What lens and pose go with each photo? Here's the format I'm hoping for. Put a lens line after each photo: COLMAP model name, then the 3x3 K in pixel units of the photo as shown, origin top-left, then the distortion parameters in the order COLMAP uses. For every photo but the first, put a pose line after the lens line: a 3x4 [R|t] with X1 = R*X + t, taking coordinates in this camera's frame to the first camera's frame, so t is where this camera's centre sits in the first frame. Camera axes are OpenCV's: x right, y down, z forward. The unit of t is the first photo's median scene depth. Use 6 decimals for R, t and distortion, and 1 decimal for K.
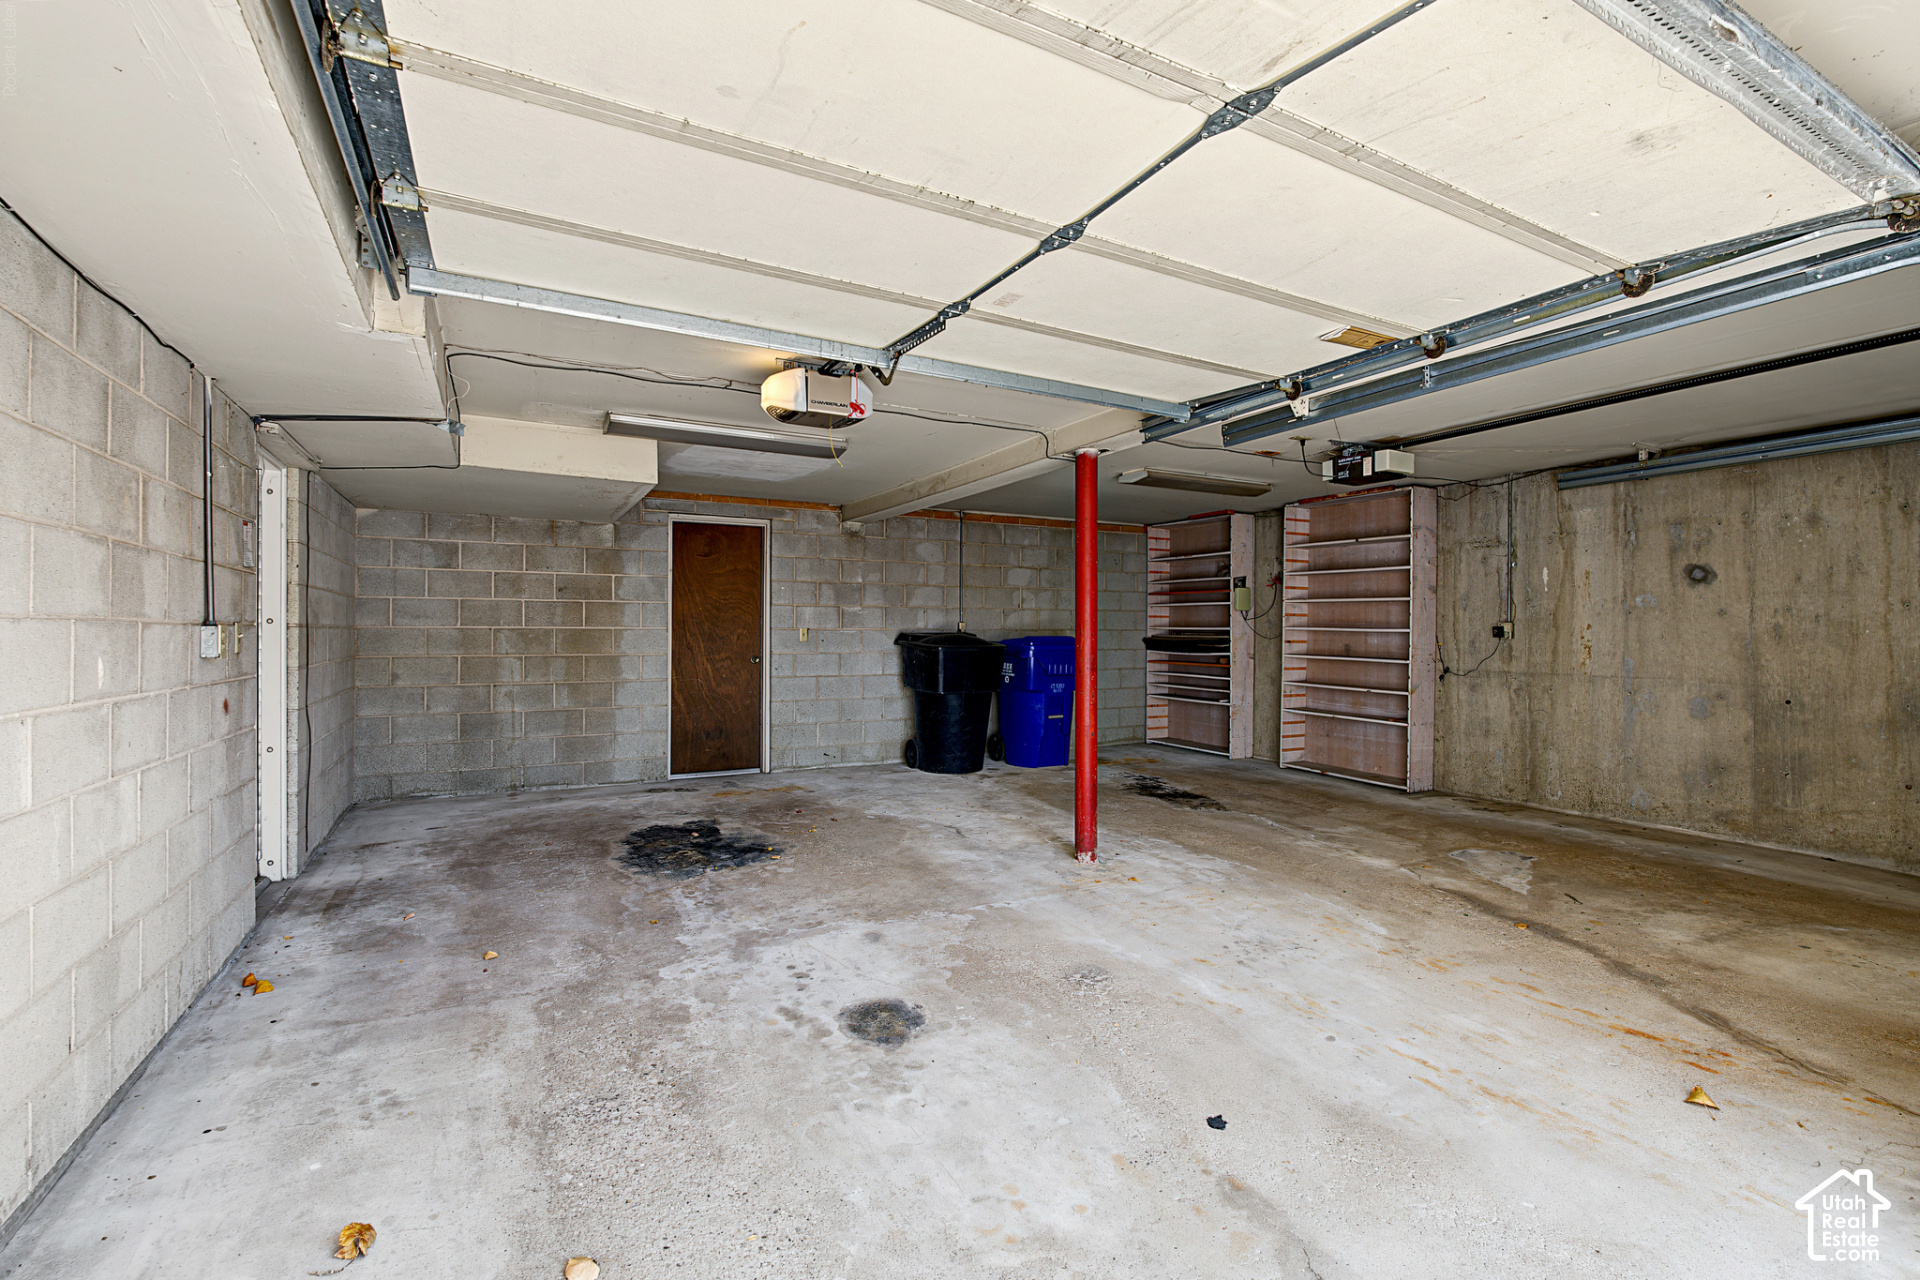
lens RADIAL K [[853.6, 0, 962.7], [0, 853.6, 635.0], [0, 0, 1]] dist [-0.011217, 0.000442]
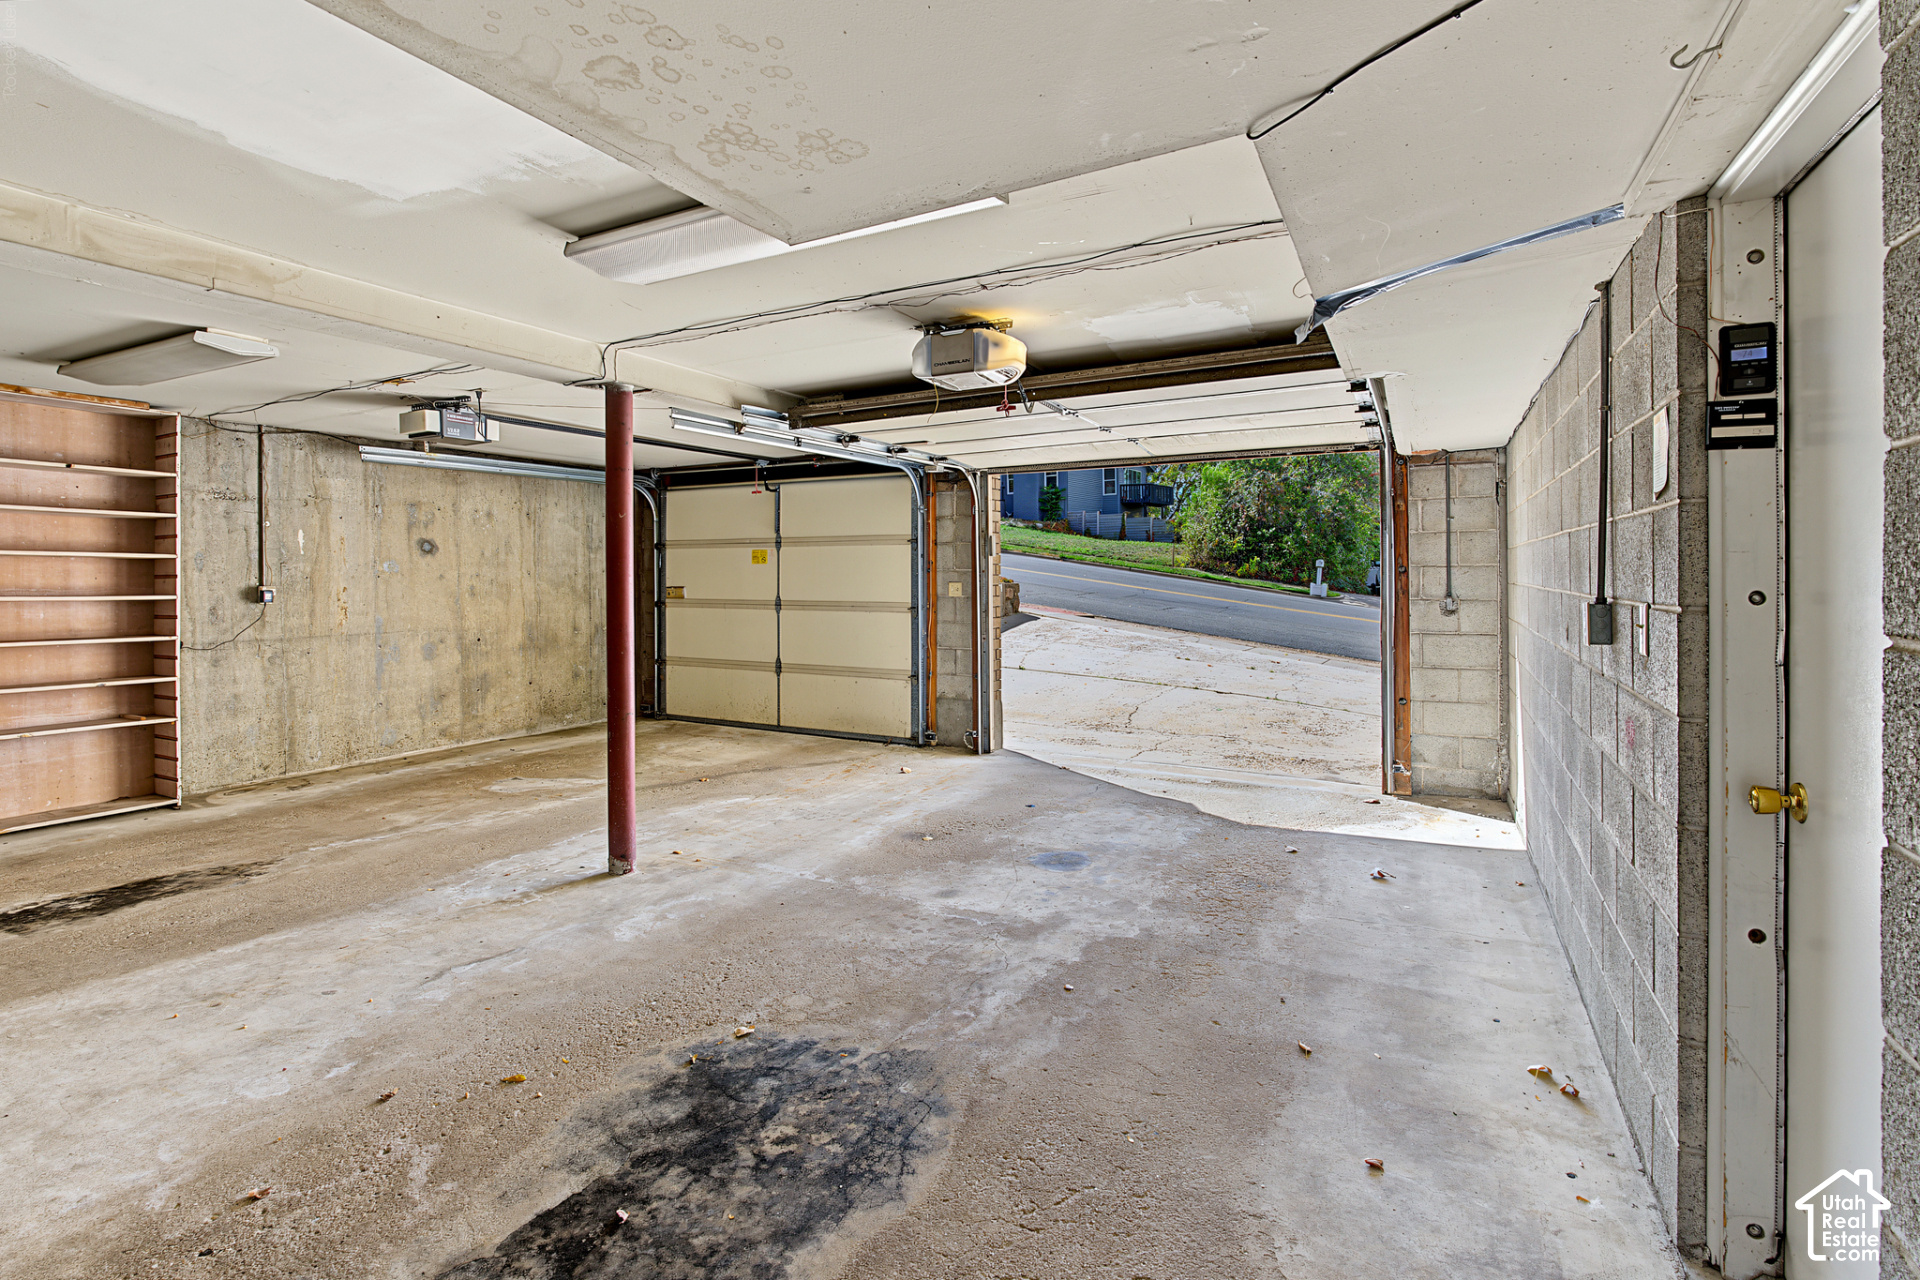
lens RADIAL K [[853.6, 0, 980.4], [0, 853.6, 577.0], [0, 0, 1]] dist [-0.011217, 0.000442]
pose [[-0.561985, 0.000923, 0.827147, -0.682092], [0.011358, 0.999914, 0.006601, -0.026373], [-0.827069, 0.013105, -0.561947, 1.070437]]
